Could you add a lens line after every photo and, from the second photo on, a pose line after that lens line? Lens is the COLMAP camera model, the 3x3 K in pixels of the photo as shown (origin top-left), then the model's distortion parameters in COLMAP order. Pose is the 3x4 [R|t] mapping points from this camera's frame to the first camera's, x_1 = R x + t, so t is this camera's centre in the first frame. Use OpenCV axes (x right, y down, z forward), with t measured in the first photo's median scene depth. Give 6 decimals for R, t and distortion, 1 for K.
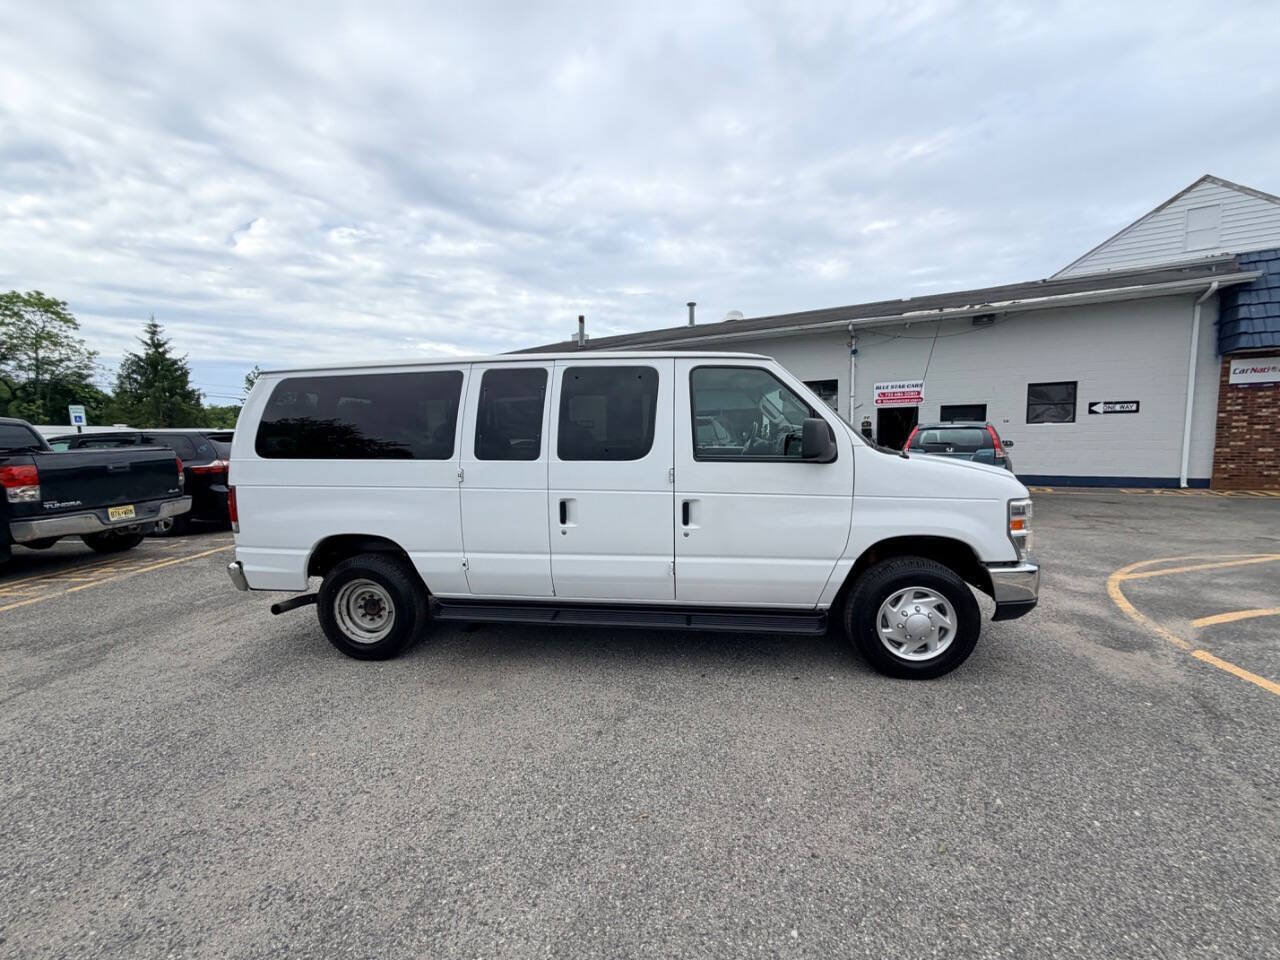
lens RADIAL K [[508.9, 0, 638.2], [0, 508.9, 490.5], [0, 0, 1]] dist [0.000066, -0.000008]
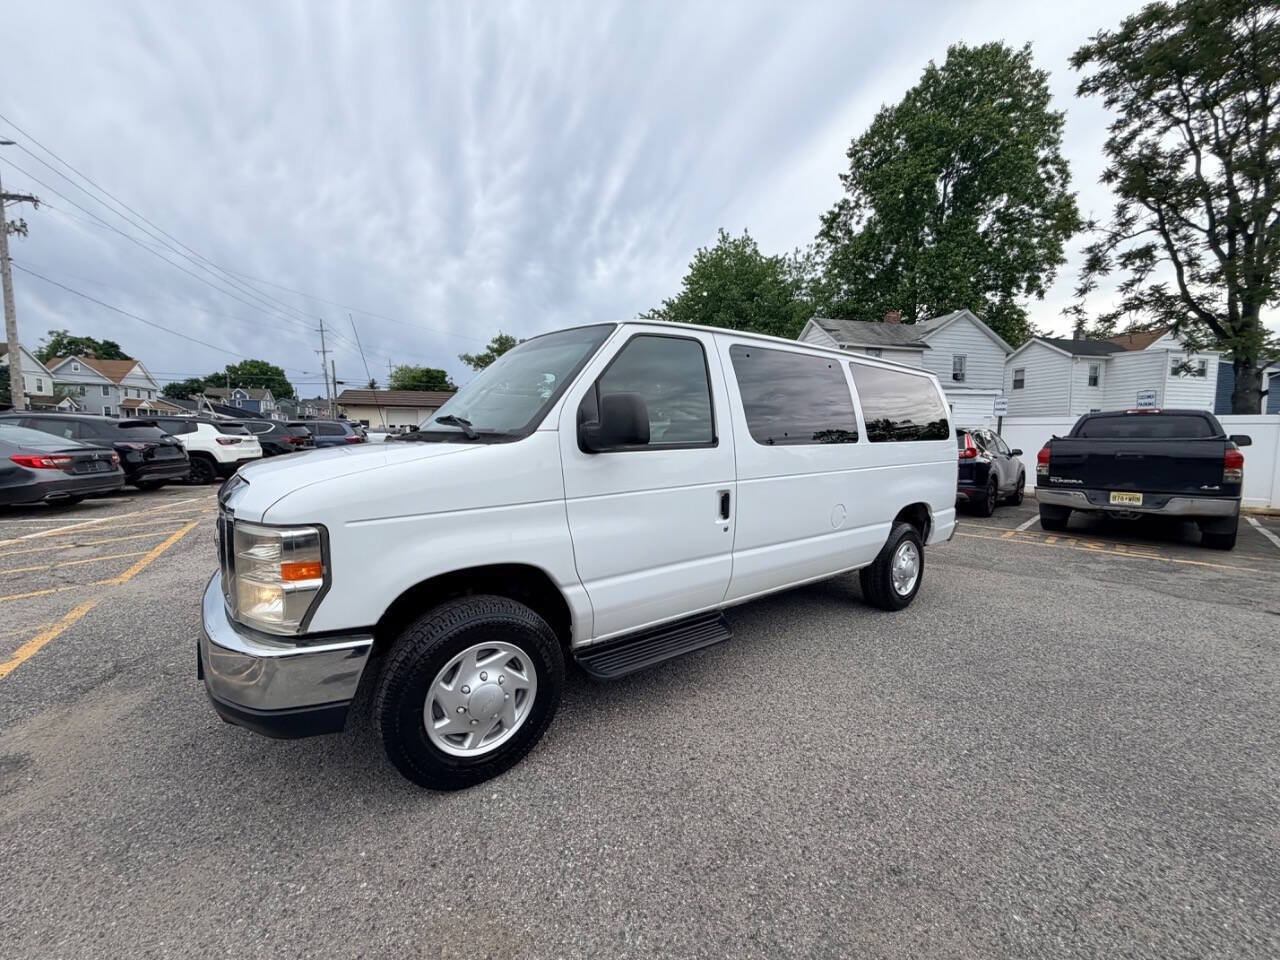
lens RADIAL K [[508.9, 0, 638.7], [0, 508.9, 479.1], [0, 0, 1]] dist [0.000066, -0.000008]
pose [[-0.710430, 0.068532, -0.700423, 0.206971], [-0.070569, 0.983294, 0.167787, -0.048644], [0.700221, 0.168629, -0.693725, 0.494253]]
